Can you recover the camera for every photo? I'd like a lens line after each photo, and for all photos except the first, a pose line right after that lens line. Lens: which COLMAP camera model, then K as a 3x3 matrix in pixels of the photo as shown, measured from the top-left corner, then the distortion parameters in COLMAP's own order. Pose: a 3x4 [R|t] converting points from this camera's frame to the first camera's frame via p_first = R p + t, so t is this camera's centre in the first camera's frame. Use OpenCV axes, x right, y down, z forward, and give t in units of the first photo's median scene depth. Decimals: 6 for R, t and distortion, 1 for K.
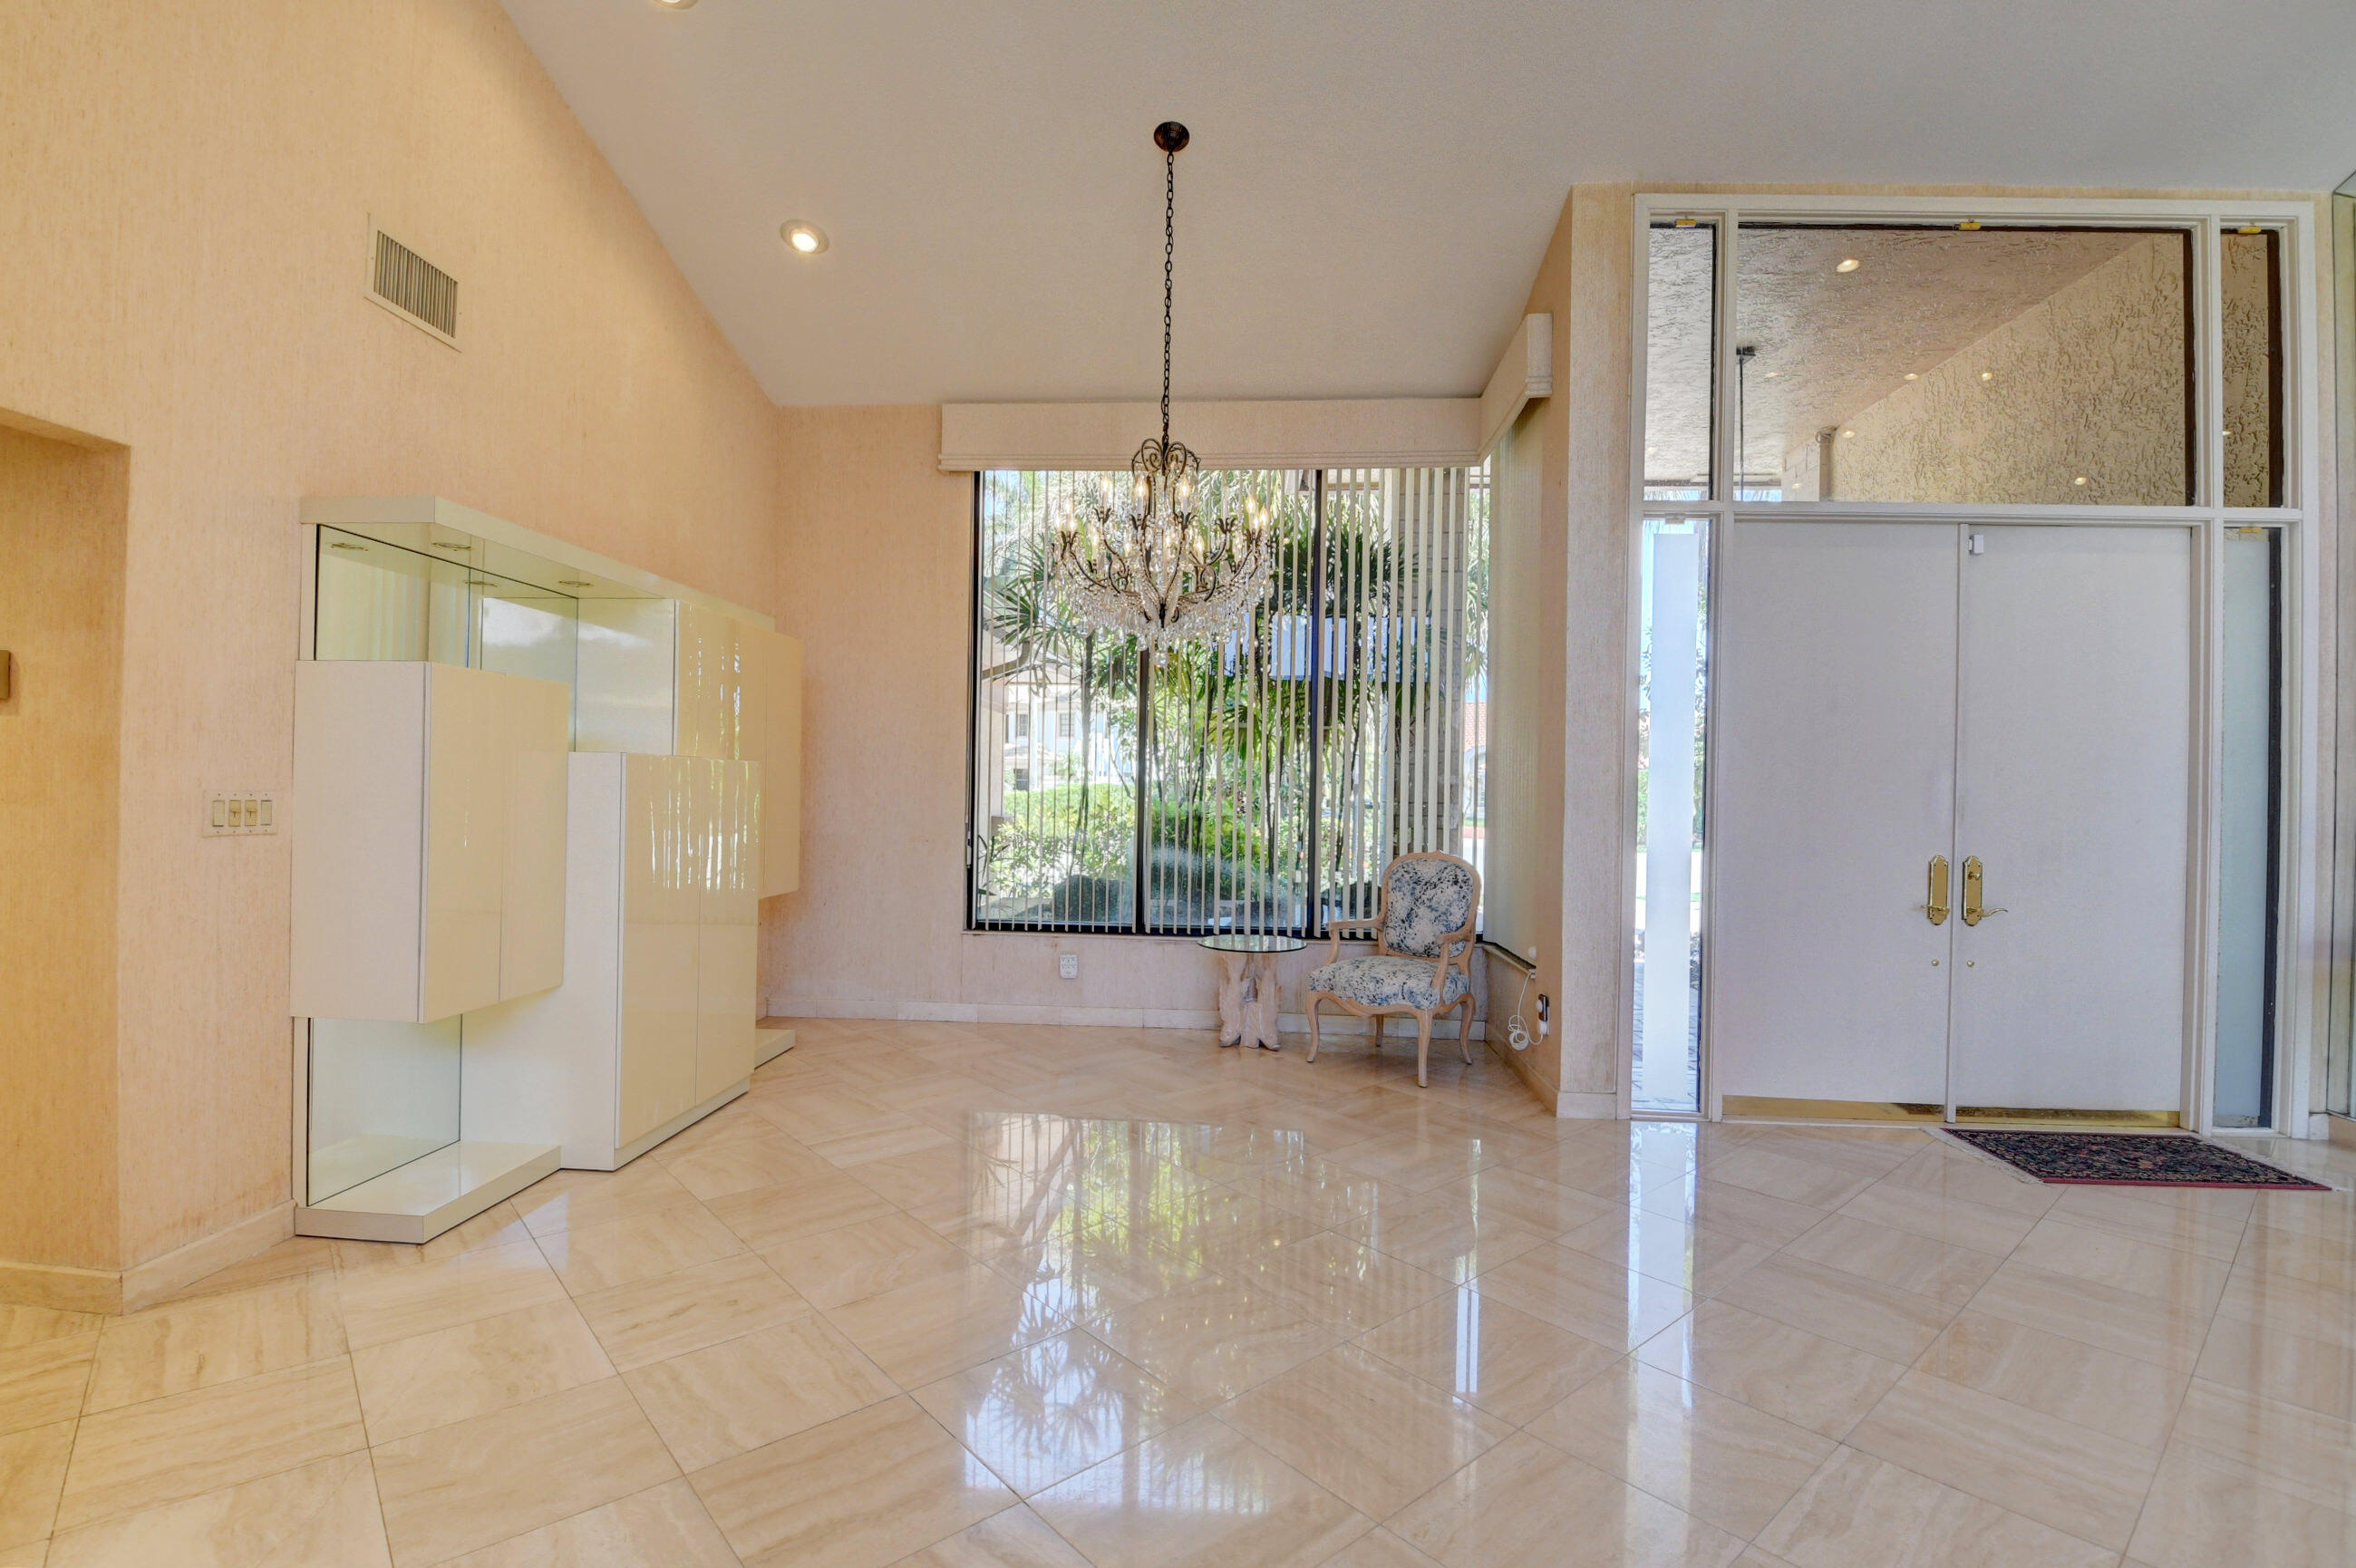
lens RADIAL K [[1089.7, 0, 1190.0], [0, 1089.7, 785.5], [0, 0, 1]] dist [0.013764, -0.021656]
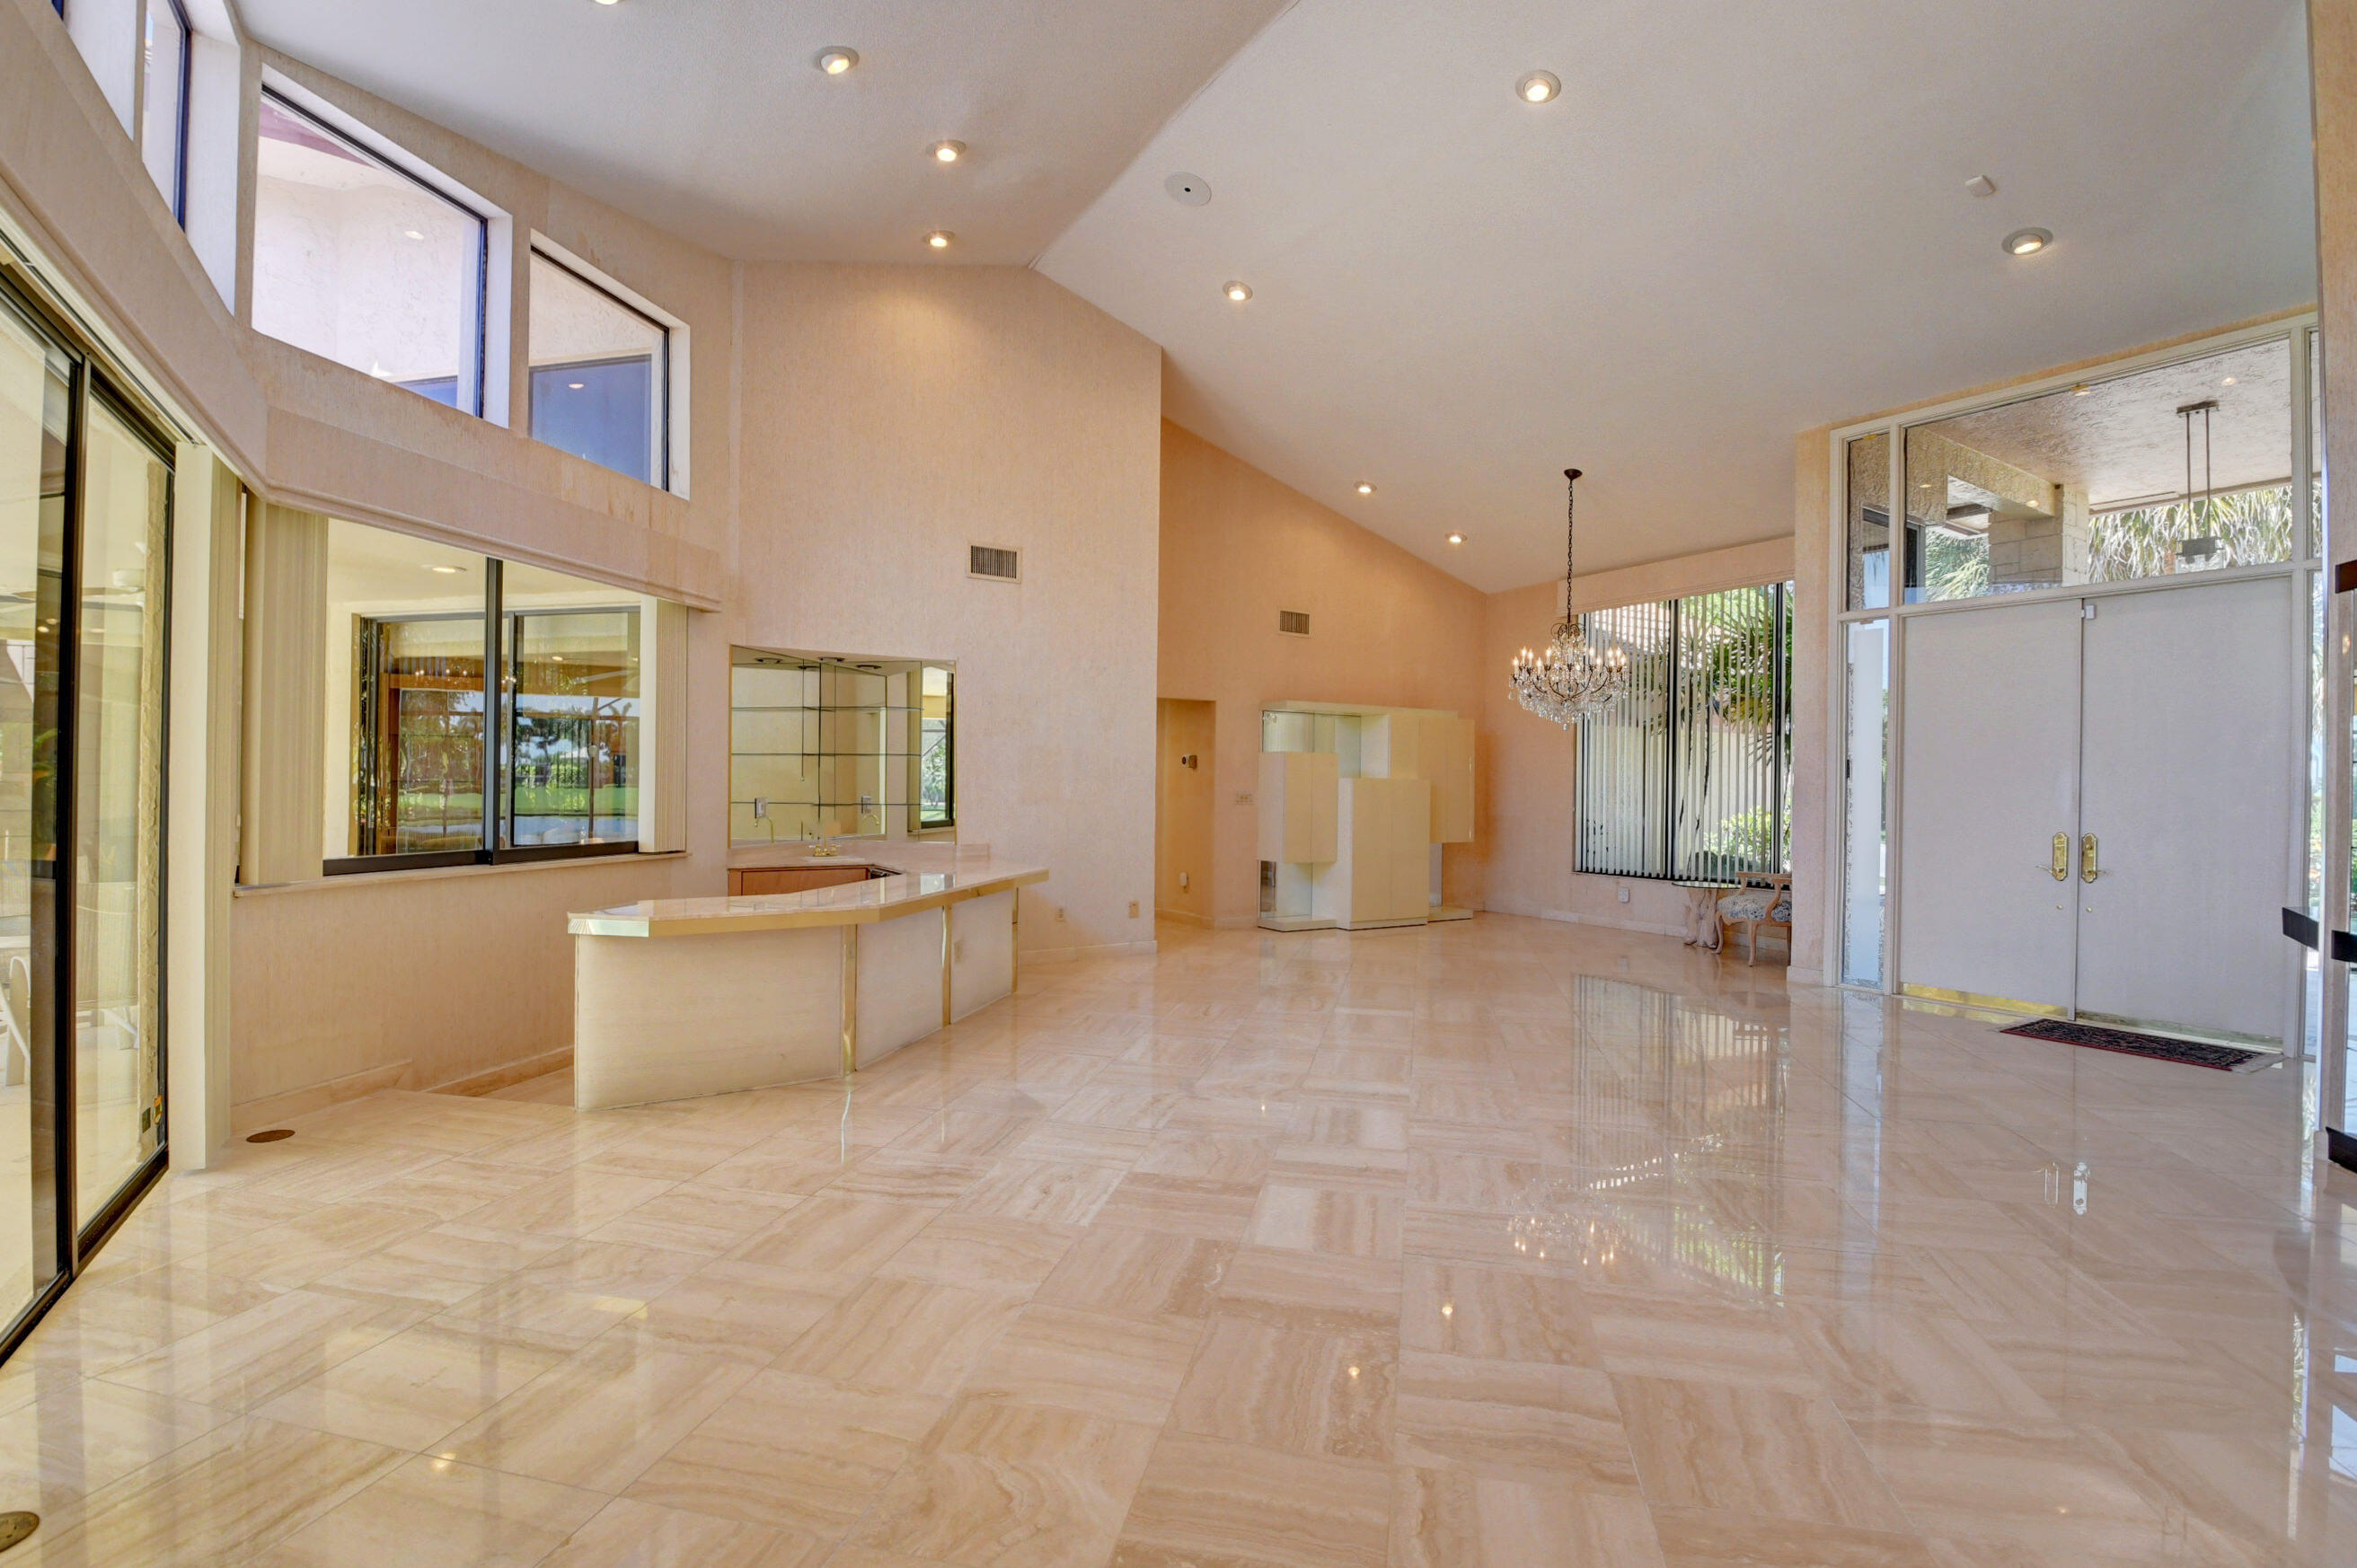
lens RADIAL K [[1055.1, 0, 1178.5], [0, 1055.1, 784.0], [0, 0, 1]] dist [0.016318, -0.029790]
pose [[0.591035, -0.012605, -0.806548, 1.138616], [0.000895, 0.999888, -0.014971, 0.020343], [0.806646, 0.008127, 0.590979, -0.764982]]
